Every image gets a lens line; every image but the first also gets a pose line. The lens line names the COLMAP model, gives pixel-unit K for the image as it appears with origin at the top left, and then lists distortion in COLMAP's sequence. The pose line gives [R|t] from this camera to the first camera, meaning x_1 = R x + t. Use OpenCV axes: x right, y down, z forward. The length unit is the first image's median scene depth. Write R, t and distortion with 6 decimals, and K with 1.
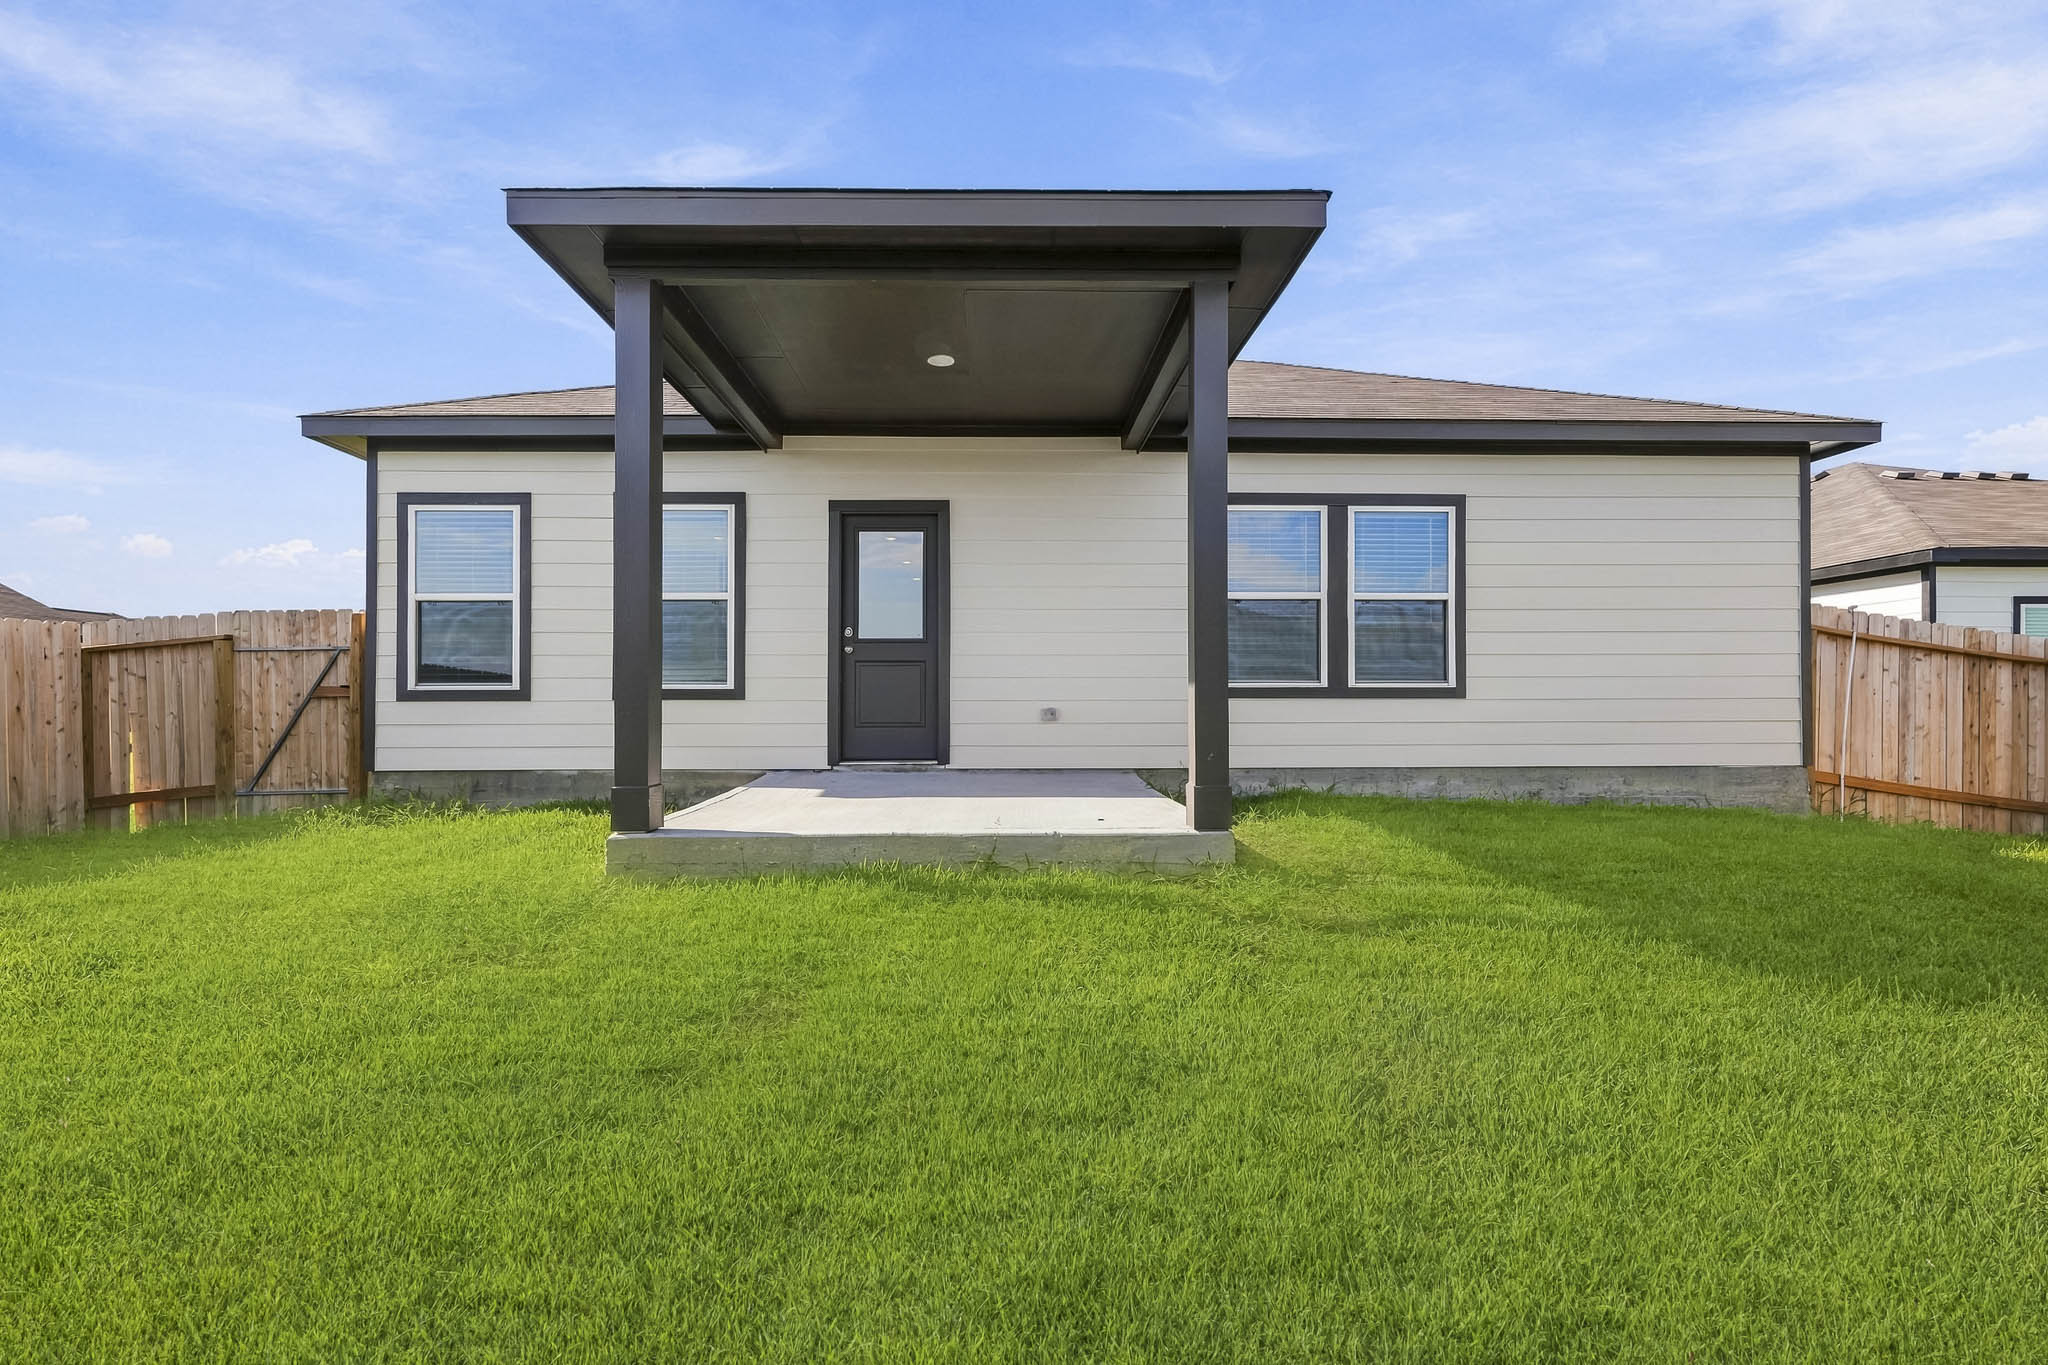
lens RADIAL K [[924.8, 0, 1025.8], [0, 924.8, 683.1], [0, 0, 1]] dist [-0.000434, 0.000178]
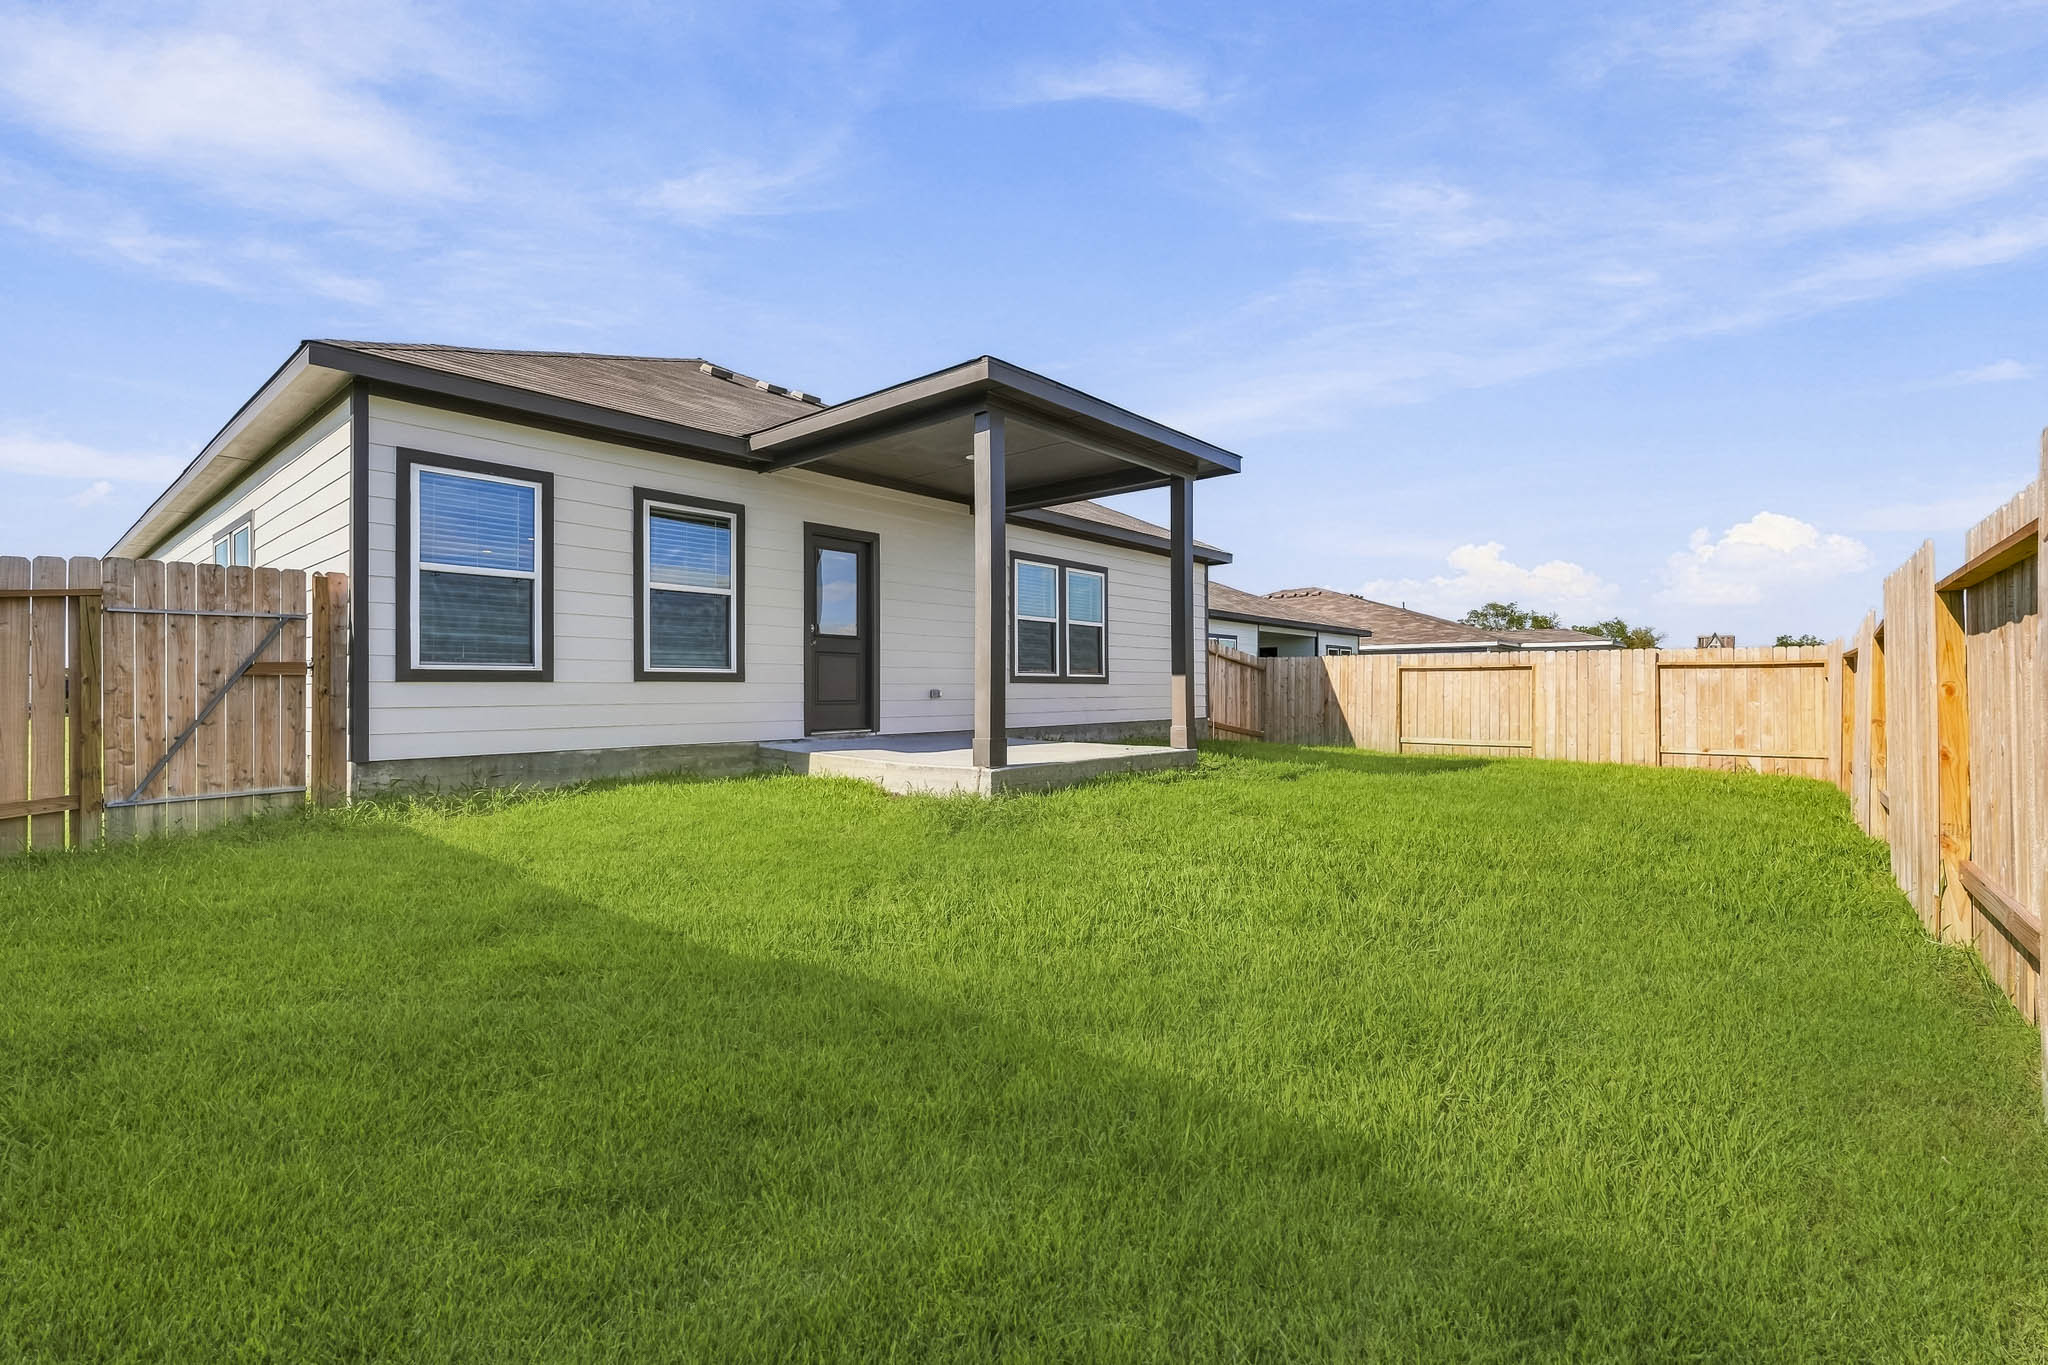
lens RADIAL K [[877.6, 0, 1018.8], [0, 877.6, 680.0], [0, 0, 1]] dist [-0.000093, 0.000053]
pose [[0.680696, 0.007100, 0.732531, -0.872312], [-0.017180, 0.999833, 0.006273, 0.002361], [-0.732364, -0.016855, 0.680704, -0.014582]]
